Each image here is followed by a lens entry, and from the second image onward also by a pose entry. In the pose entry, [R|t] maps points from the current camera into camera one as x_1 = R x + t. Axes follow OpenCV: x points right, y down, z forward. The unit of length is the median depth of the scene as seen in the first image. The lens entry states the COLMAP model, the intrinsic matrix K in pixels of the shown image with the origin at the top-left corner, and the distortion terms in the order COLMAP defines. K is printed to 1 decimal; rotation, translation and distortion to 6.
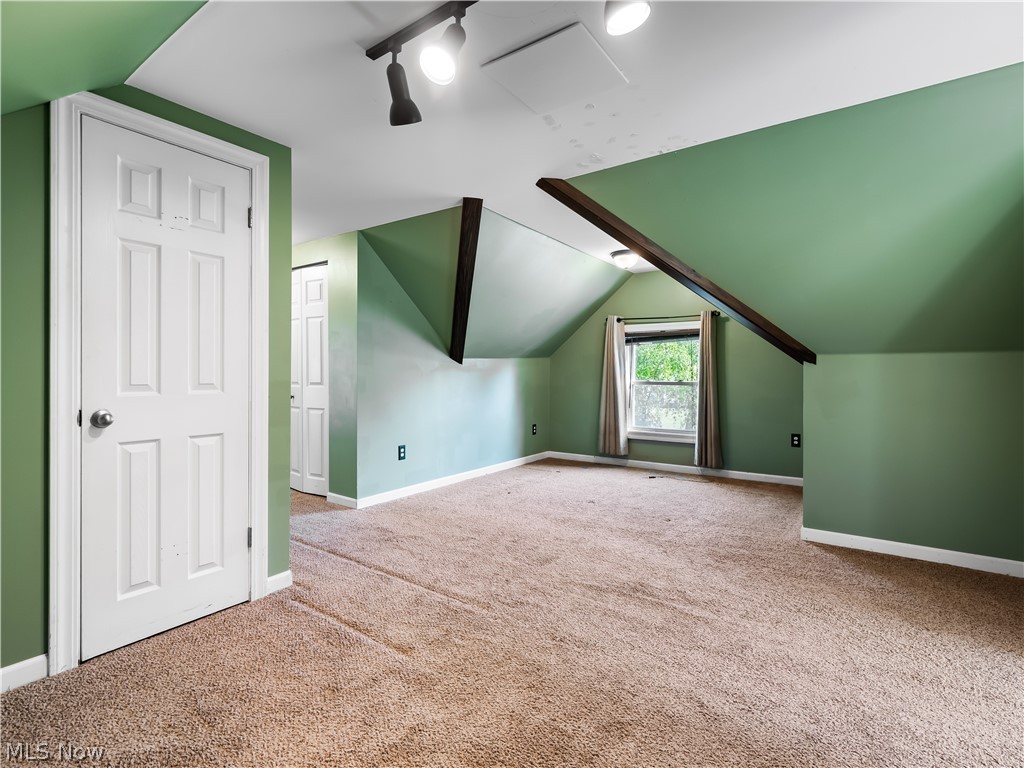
lens RADIAL K [[499.3, 0, 509.7], [0, 499.3, 375.5], [0, 0, 1]] dist [0.003594, -0.000134]
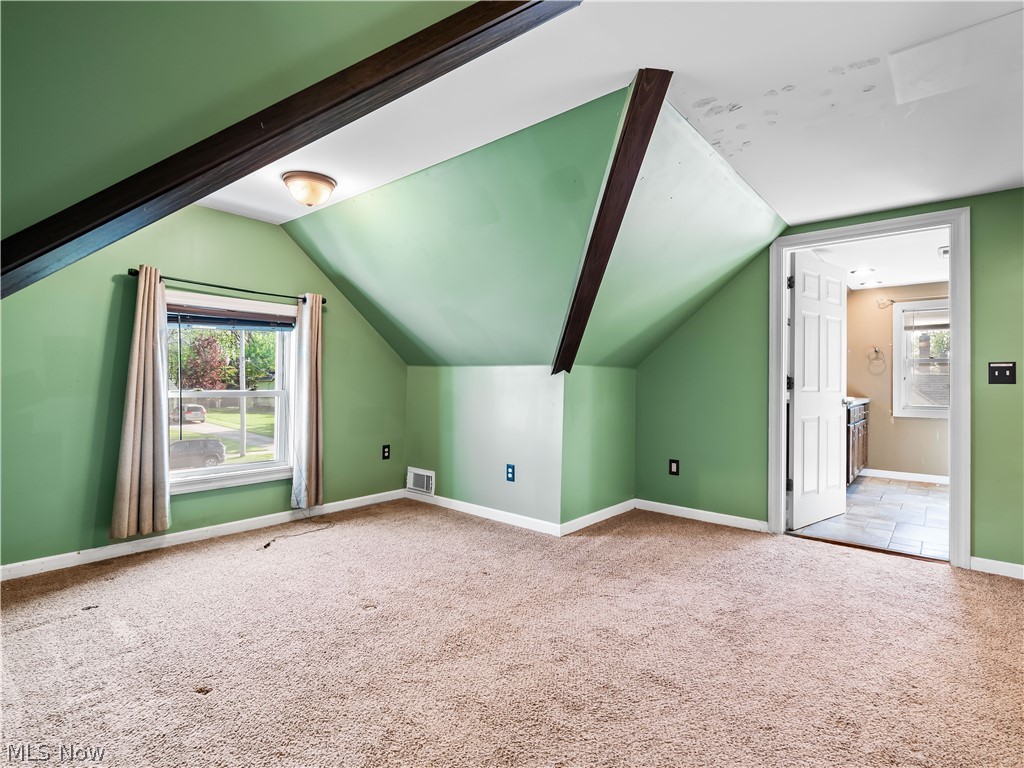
lens RADIAL K [[512.7, 0, 512.0], [0, 512.7, 384.0], [0, 0, 1]] dist [-0.001324, -0.000072]
pose [[0.076519, -0.008071, 0.997035, -0.480801], [-0.006798, 0.999940, 0.008616, -0.008146], [-0.997045, -0.007437, 0.076459, 0.944036]]
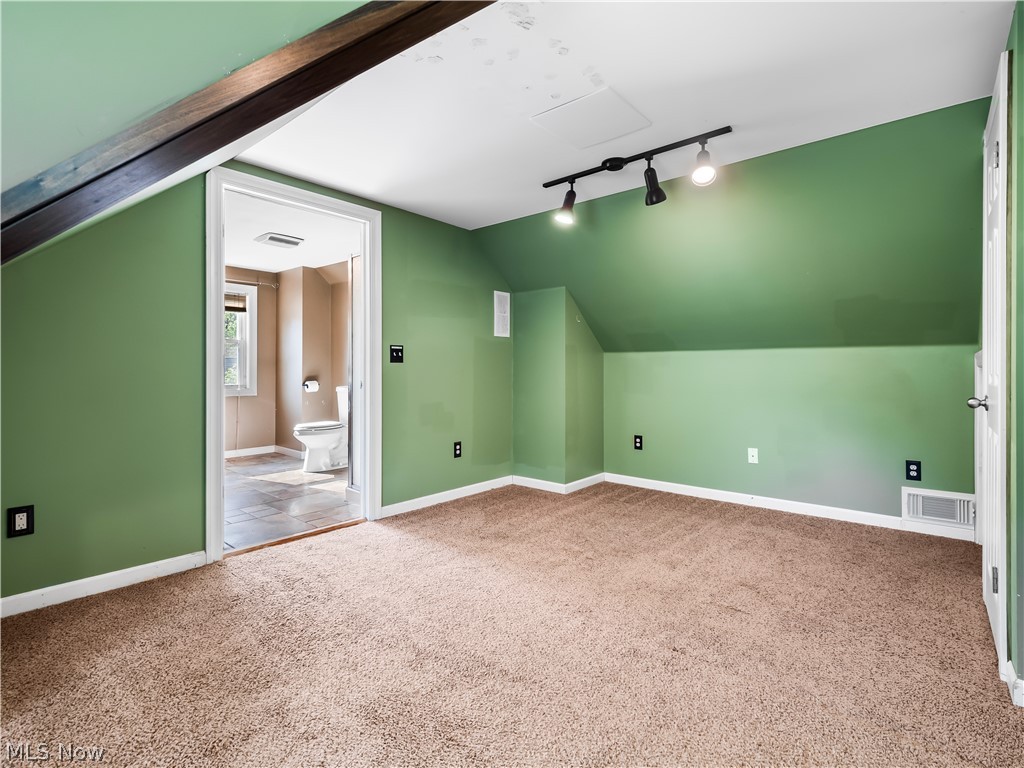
lens RADIAL K [[499.3, 0, 509.7], [0, 499.3, 375.5], [0, 0, 1]] dist [0.003594, -0.000134]
pose [[-0.995922, -0.010186, 0.089639, 0.087763], [-0.008805, 0.999837, 0.015786, 0.001510], [-0.089785, 0.014933, -0.995849, 1.206248]]
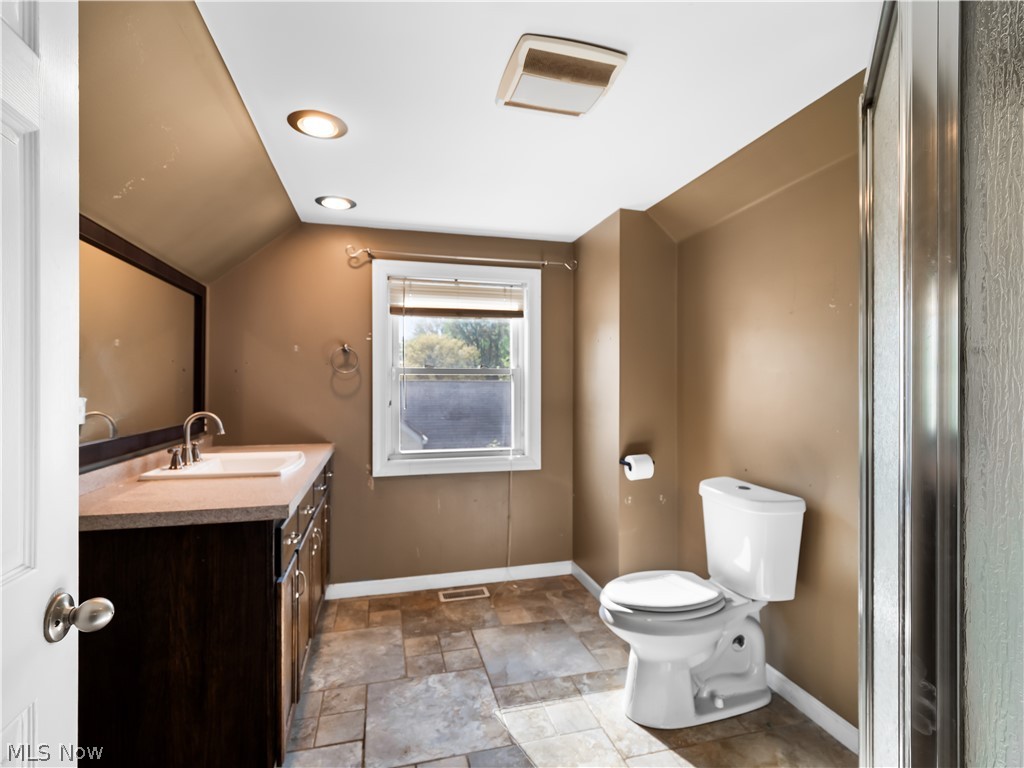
lens RADIAL K [[499.3, 0, 509.7], [0, 499.3, 375.5], [0, 0, 1]] dist [0.003594, -0.000134]
pose [[-0.767972, -0.000376, 0.640483, 0.544916], [-0.005721, 0.999964, -0.006272, -0.064823], [-0.640458, -0.008481, -0.767946, 0.343869]]
